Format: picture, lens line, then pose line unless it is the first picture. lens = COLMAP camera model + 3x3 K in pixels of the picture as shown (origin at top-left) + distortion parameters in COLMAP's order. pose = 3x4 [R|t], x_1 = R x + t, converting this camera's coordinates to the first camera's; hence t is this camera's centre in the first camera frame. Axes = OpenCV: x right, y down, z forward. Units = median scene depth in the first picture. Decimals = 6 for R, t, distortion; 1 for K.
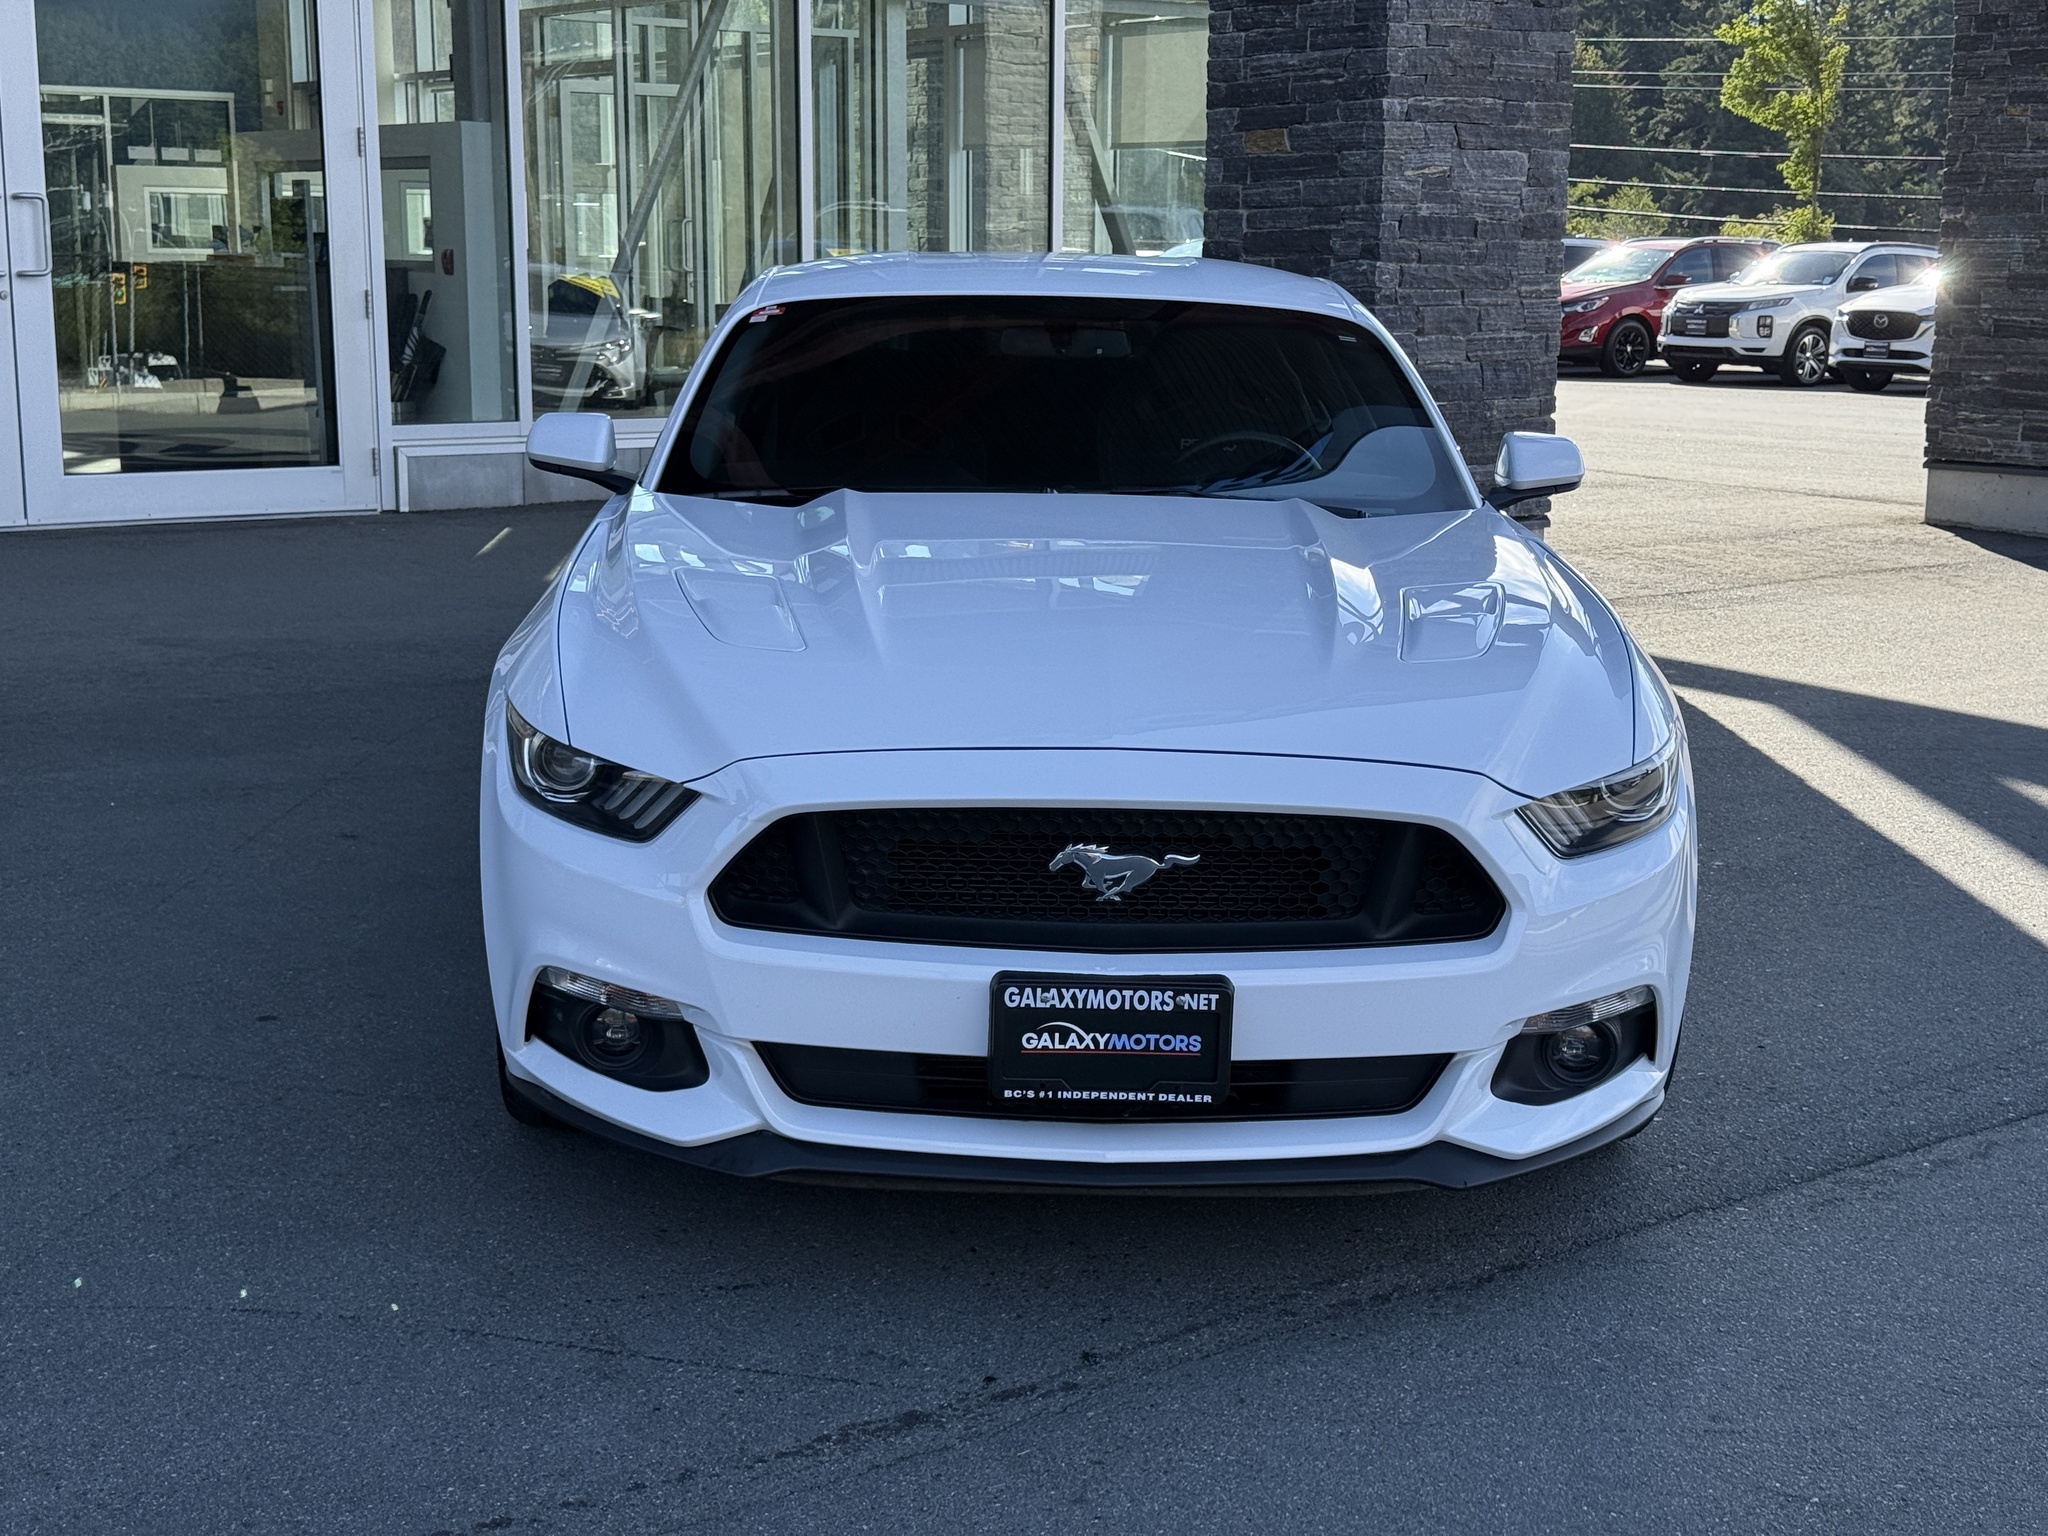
lens RADIAL K [[2867.1, 0, 1011.4], [0, 2867.1, 770.6], [0, 0, 1]] dist [0.207435, -0.500180]
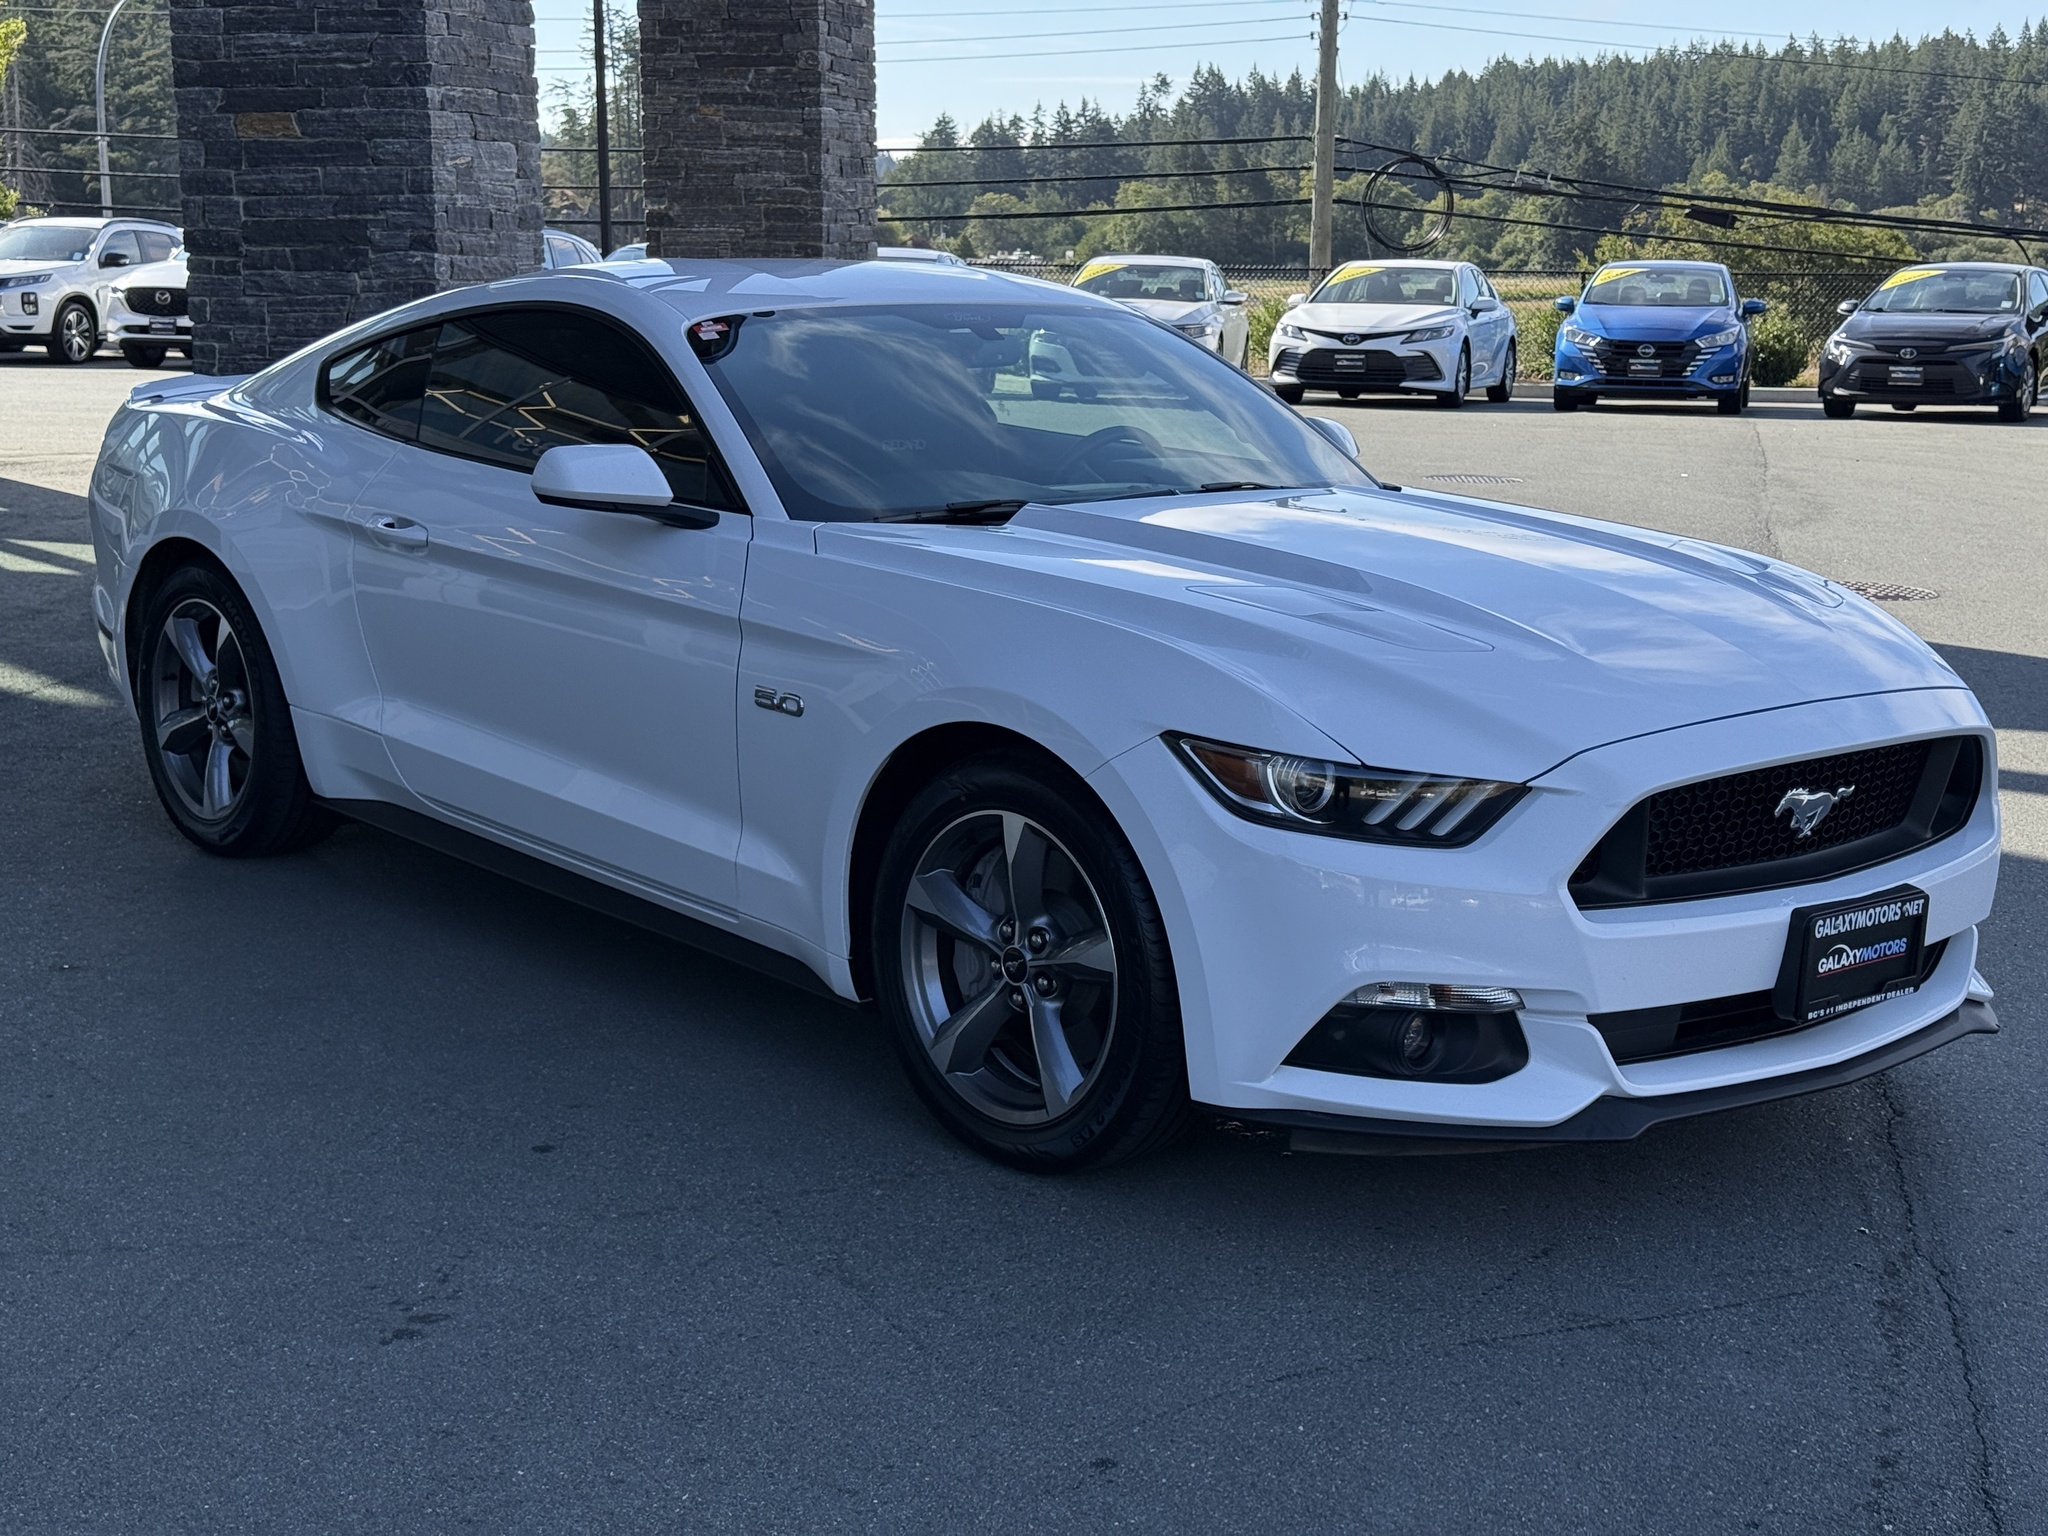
lens RADIAL K [[2867.1, 0, 1011.4], [0, 2867.1, 770.6], [0, 0, 1]] dist [0.207435, -0.500180]
pose [[0.769081, -0.125652, 0.626679, -0.361608], [0.119095, 0.991486, 0.052640, -0.030623], [-0.627958, 0.034150, 0.777498, 0.118450]]
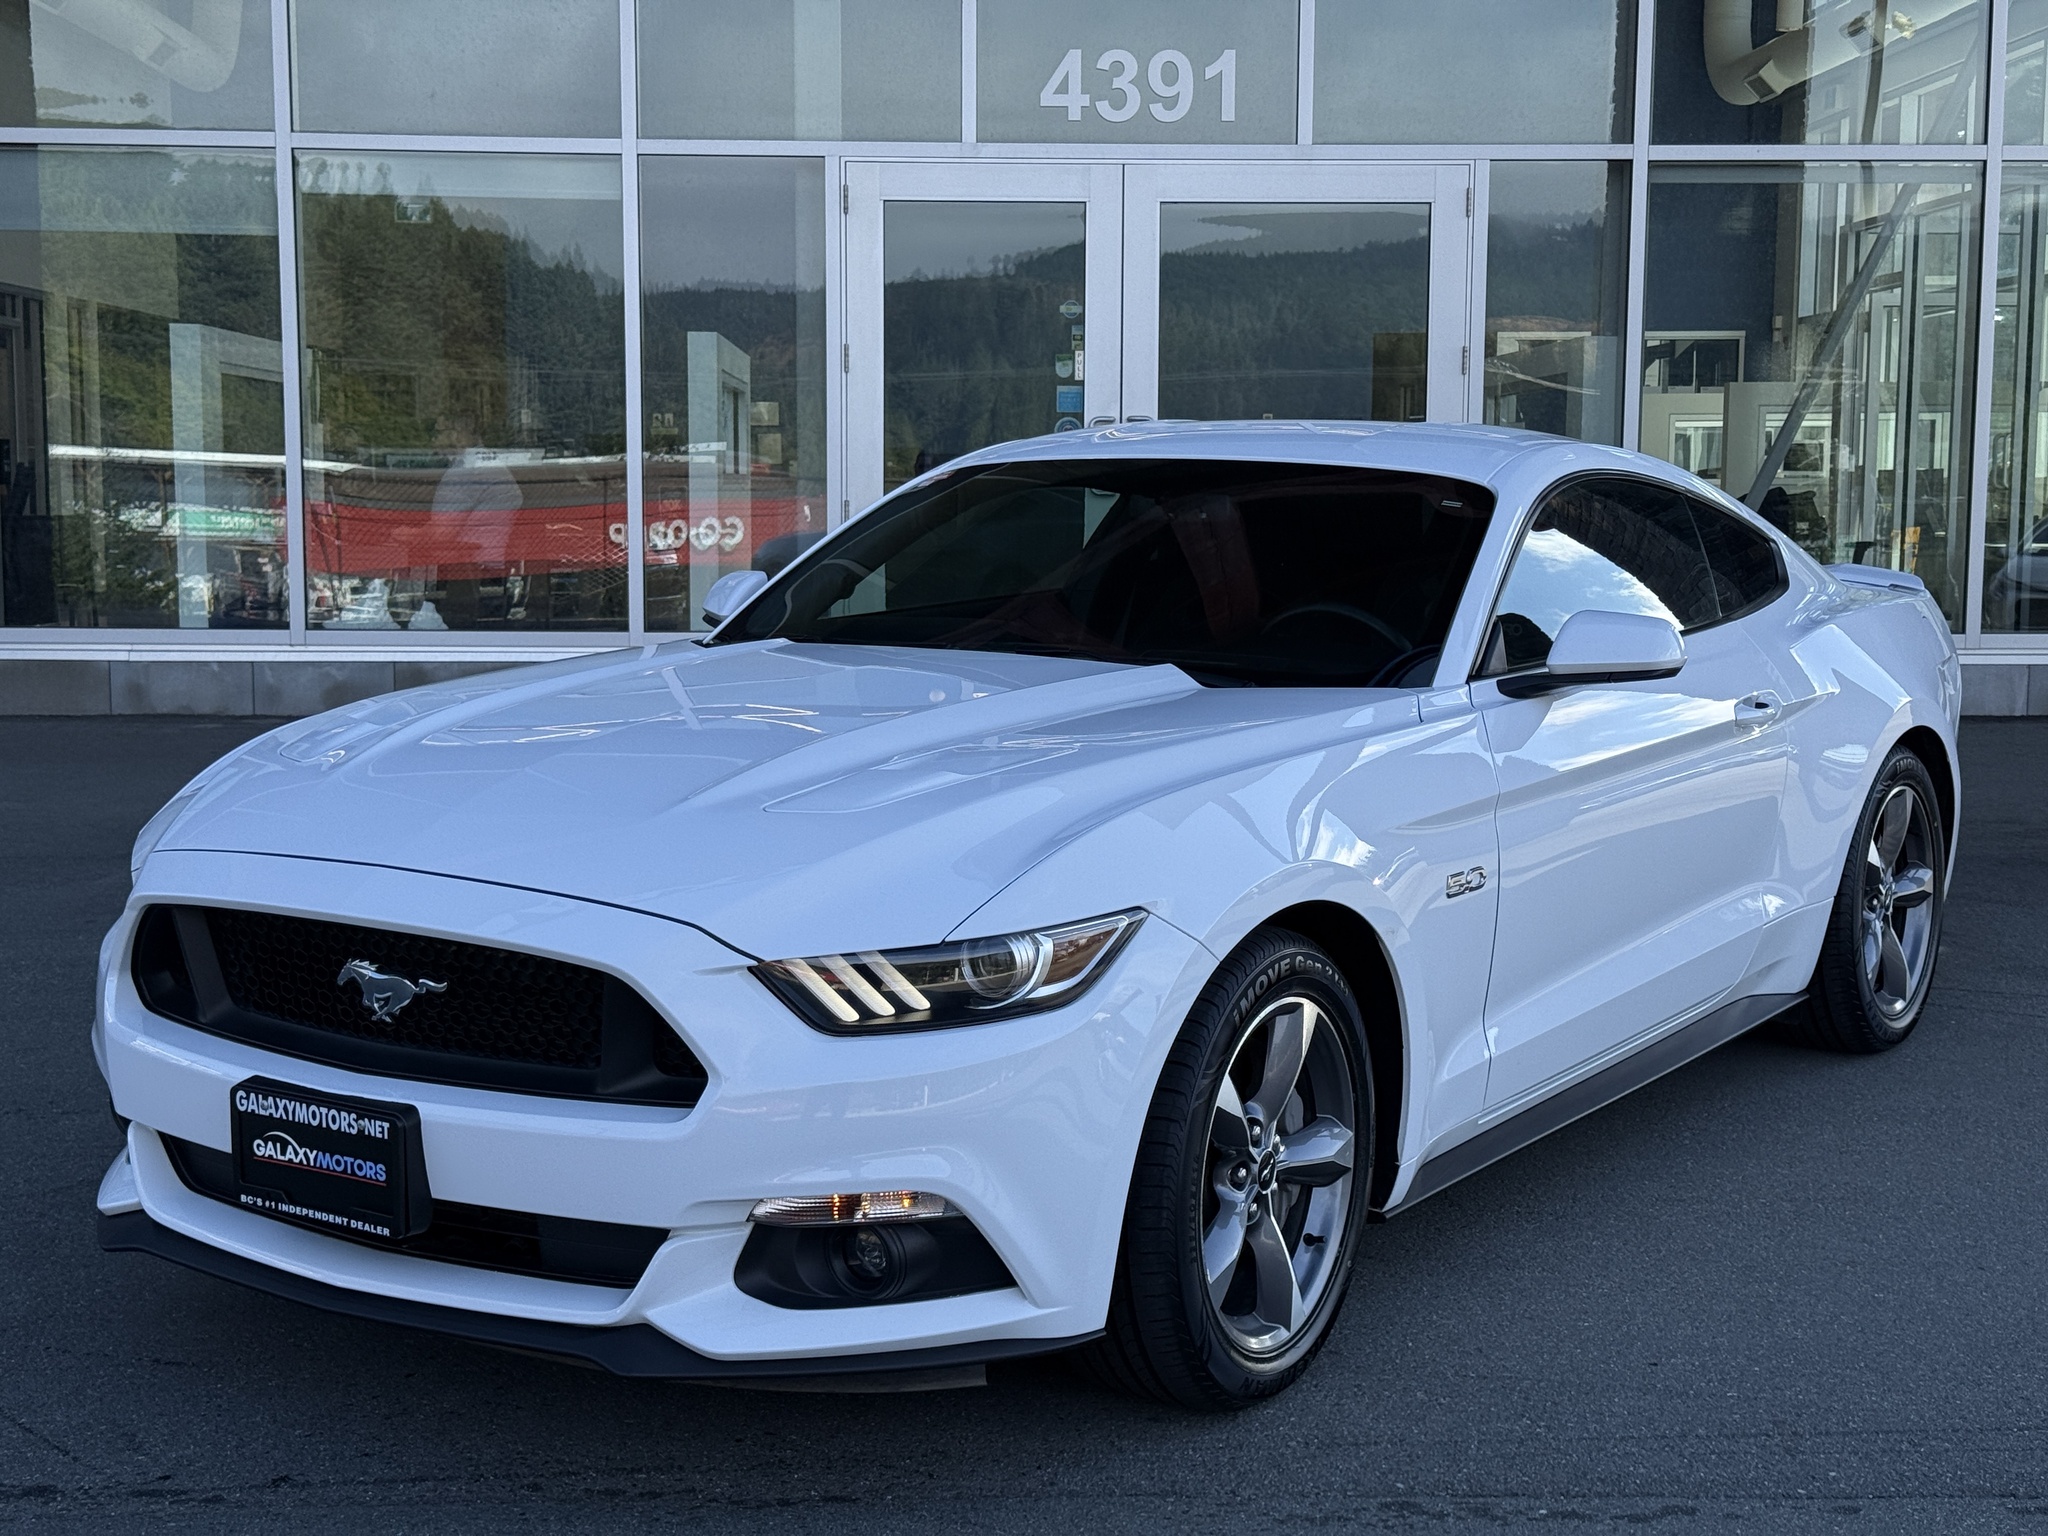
lens RADIAL K [[2867.1, 0, 1011.4], [0, 2867.1, 770.6], [0, 0, 1]] dist [0.207435, -0.500180]
pose [[0.818832, 0.057546, -0.571141, 0.302147], [-0.105438, 0.993112, -0.051102, -0.004561], [0.564266, 0.102064, 0.819260, 0.117502]]
